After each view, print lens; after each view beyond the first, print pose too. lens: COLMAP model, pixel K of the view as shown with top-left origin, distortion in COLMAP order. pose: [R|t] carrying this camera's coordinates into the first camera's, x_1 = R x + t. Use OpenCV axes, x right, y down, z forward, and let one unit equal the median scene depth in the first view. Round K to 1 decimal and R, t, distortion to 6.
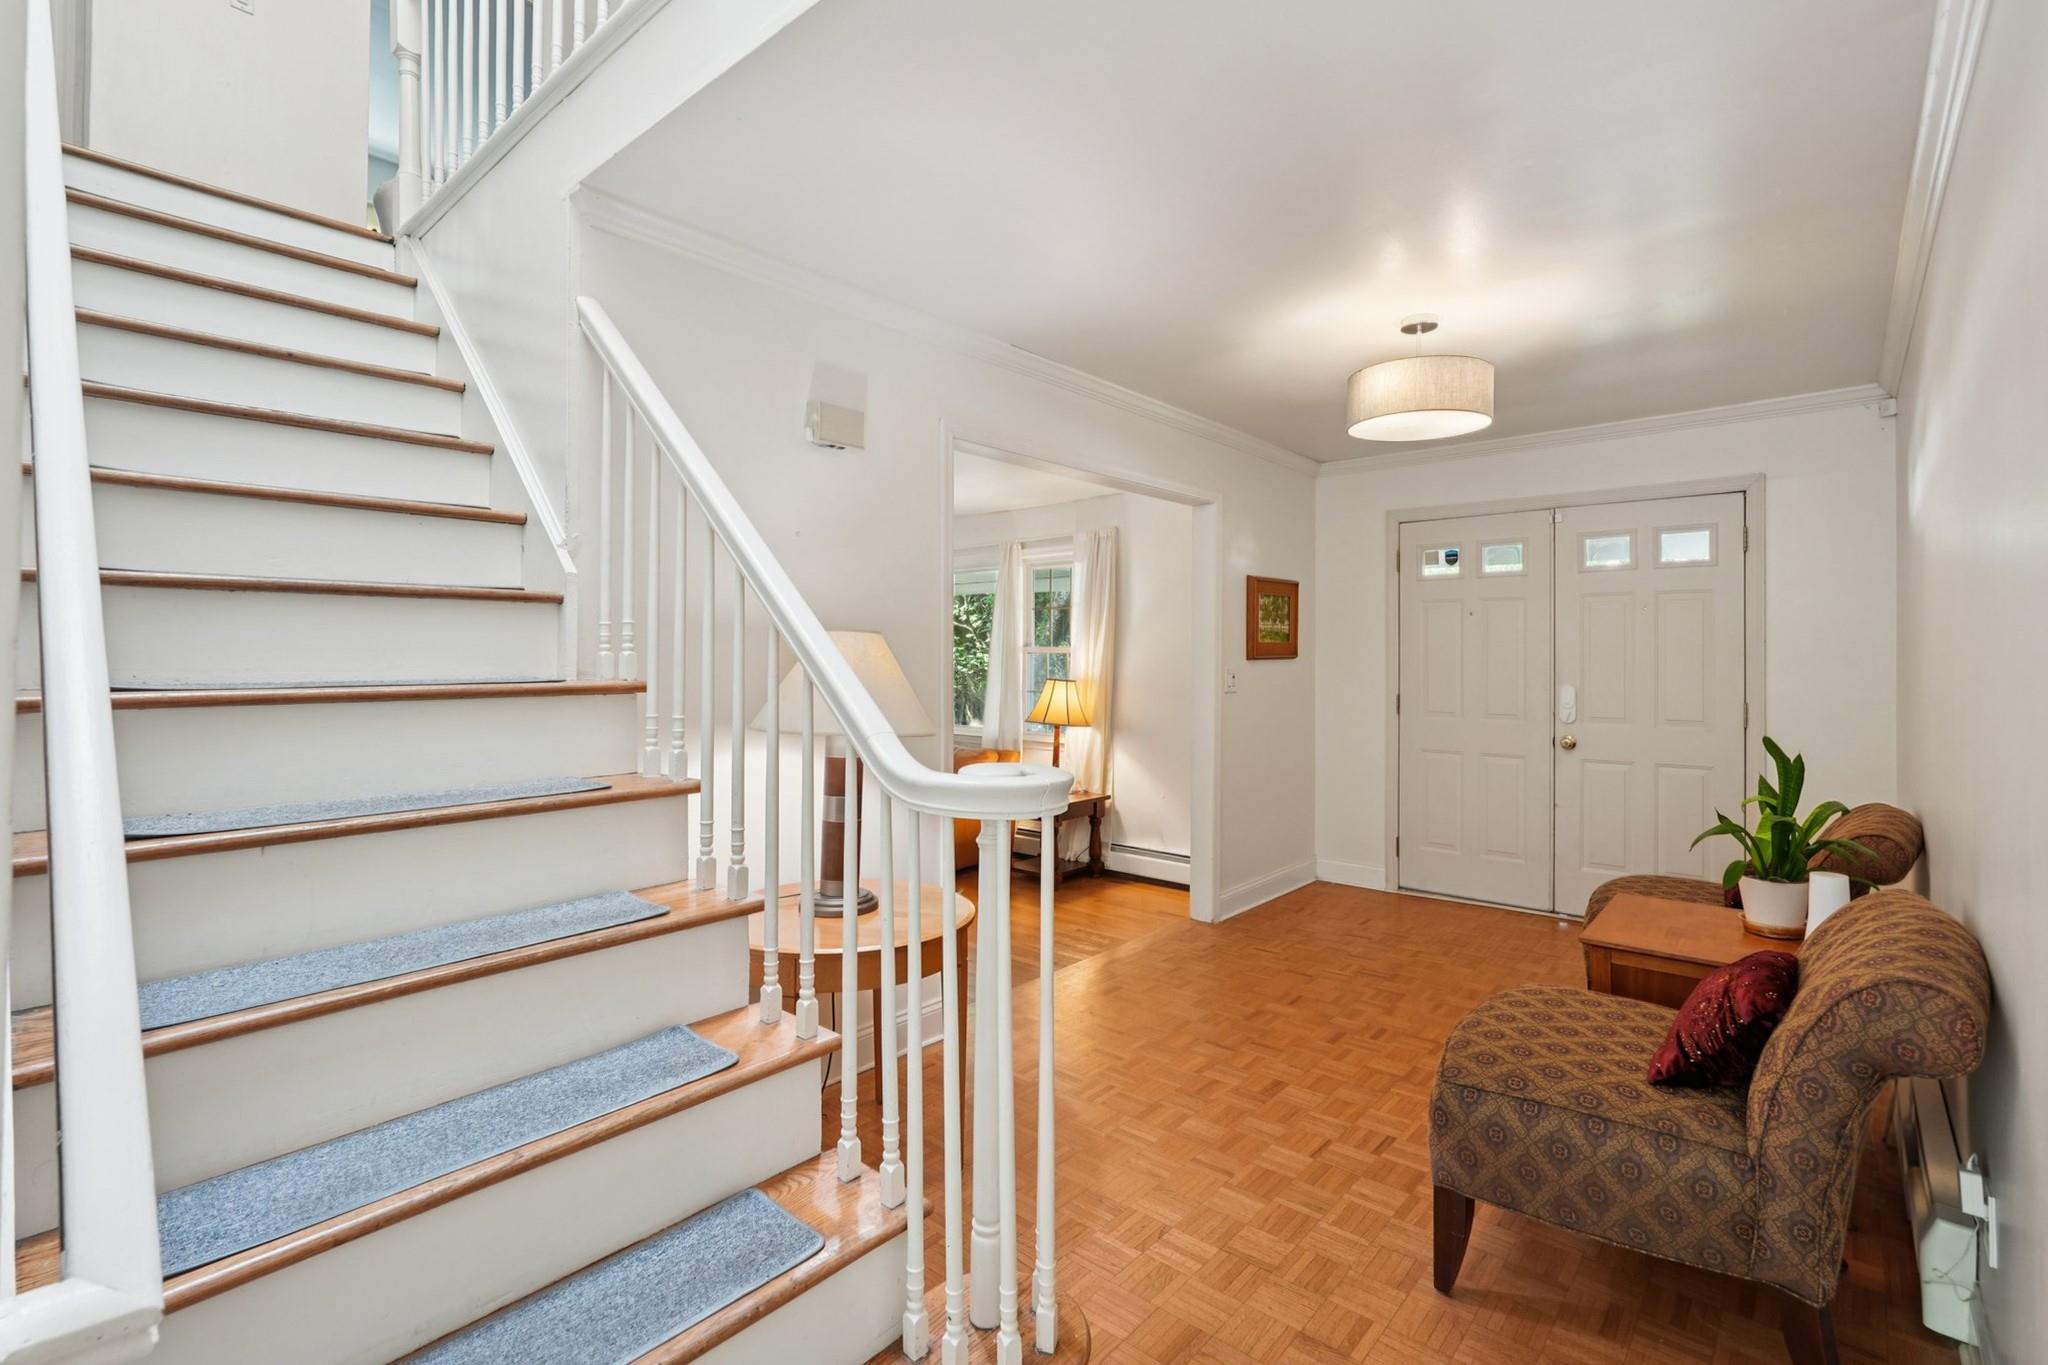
lens RADIAL K [[934.0, 0, 1020.3], [0, 934.0, 668.9], [0, 0, 1]] dist [-0.000846, 0.000040]
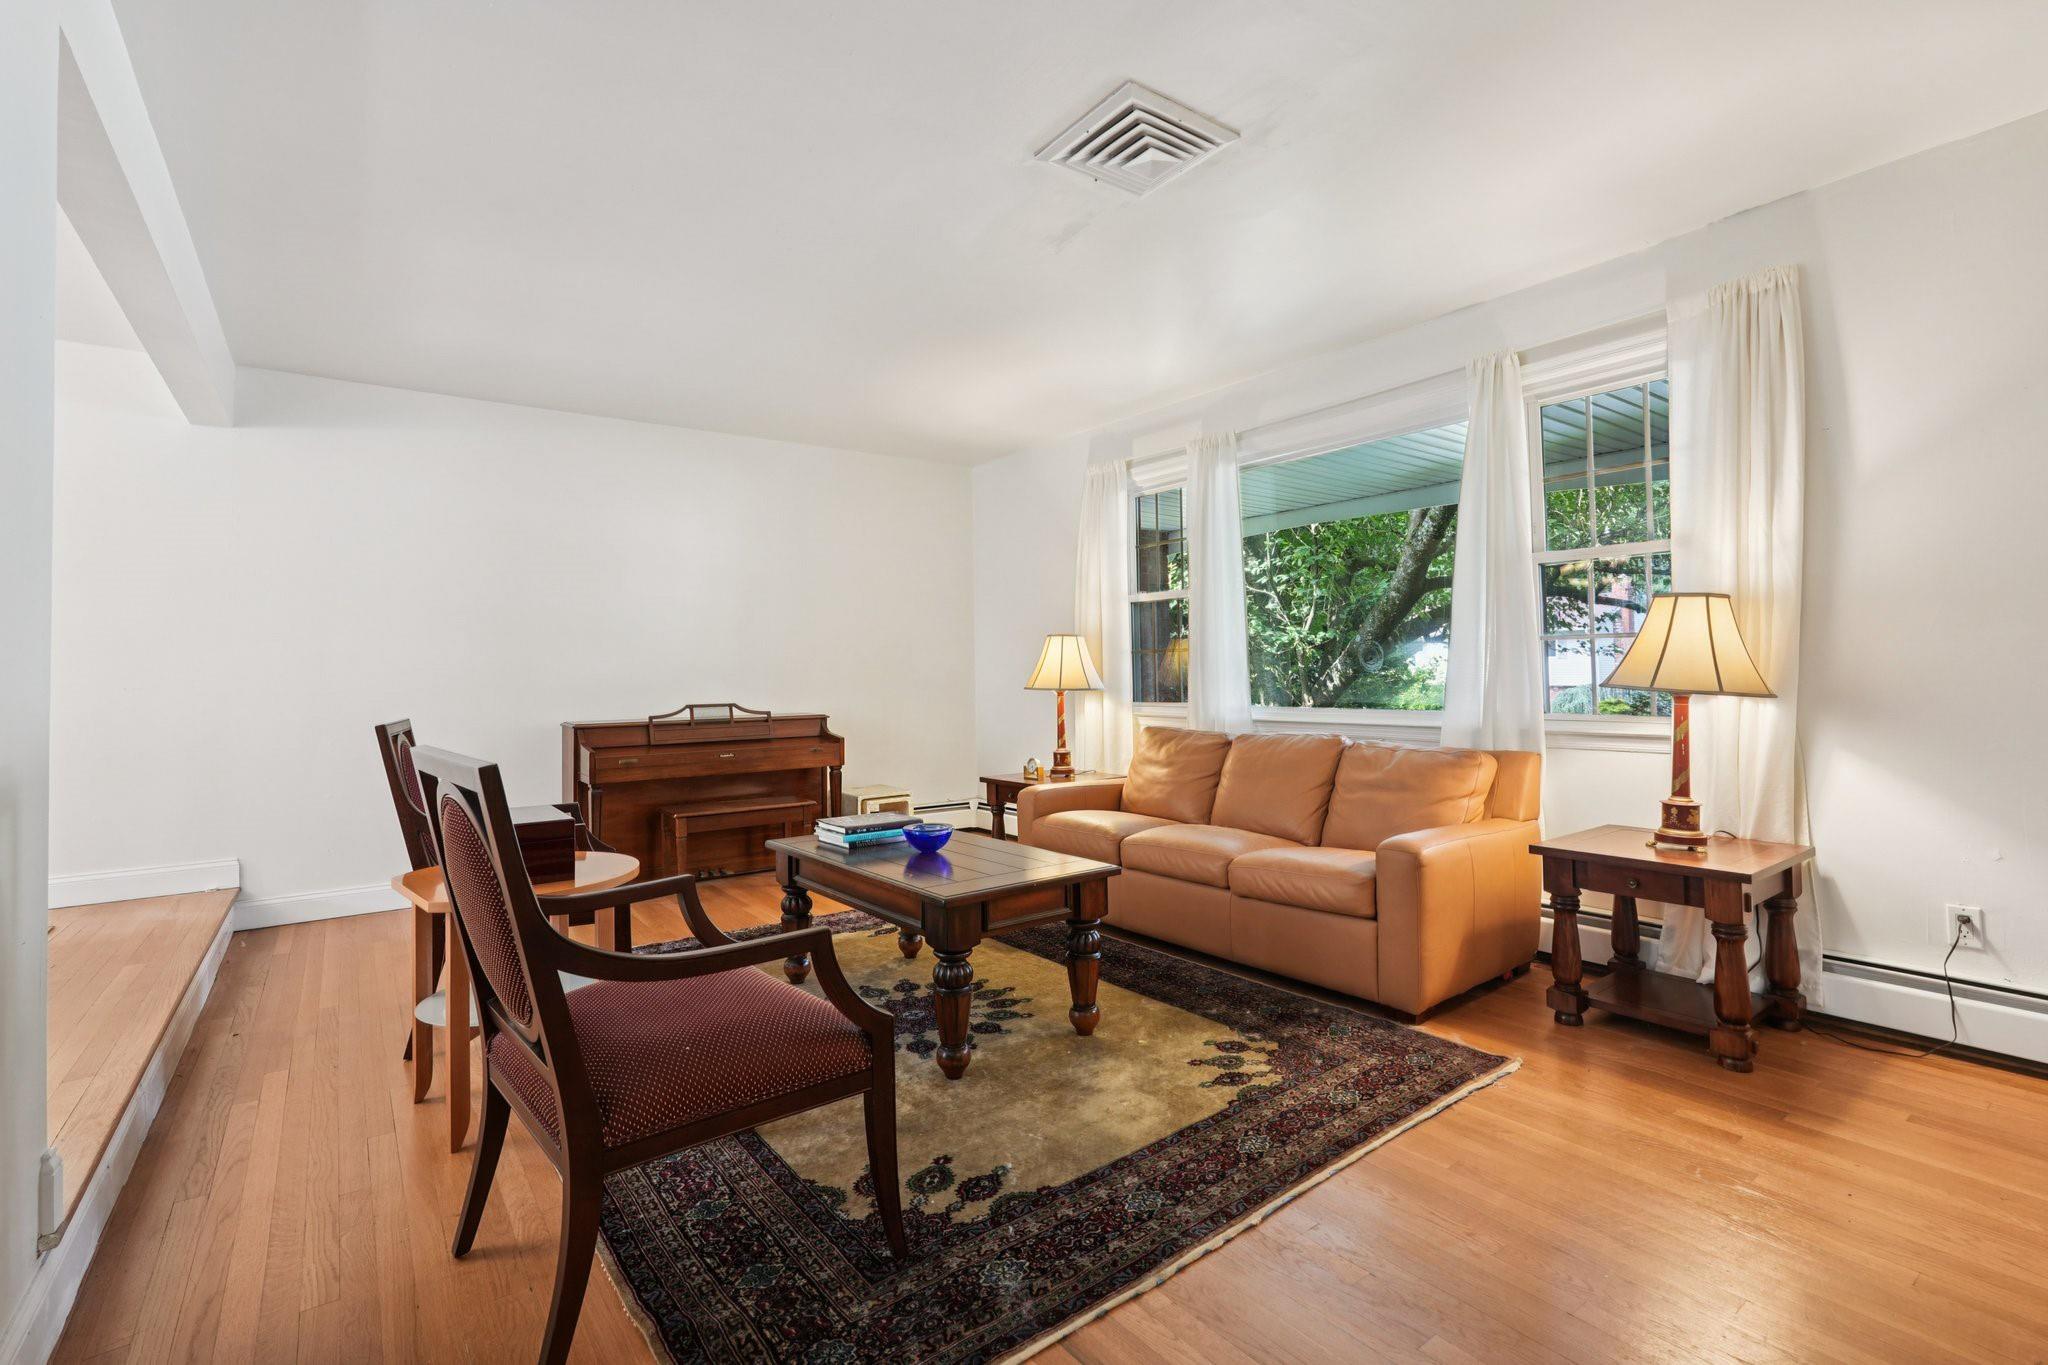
lens RADIAL K [[921.8, 0, 1024.0], [0, 921.8, 682.5], [0, 0, 1]] dist [-0.022683, 0.011701]
pose [[0.980299, -0.011884, -0.197160, -0.275726], [0.010116, 0.999899, -0.009971, 0.080680], [0.197259, 0.007780, 0.980321, 0.705859]]
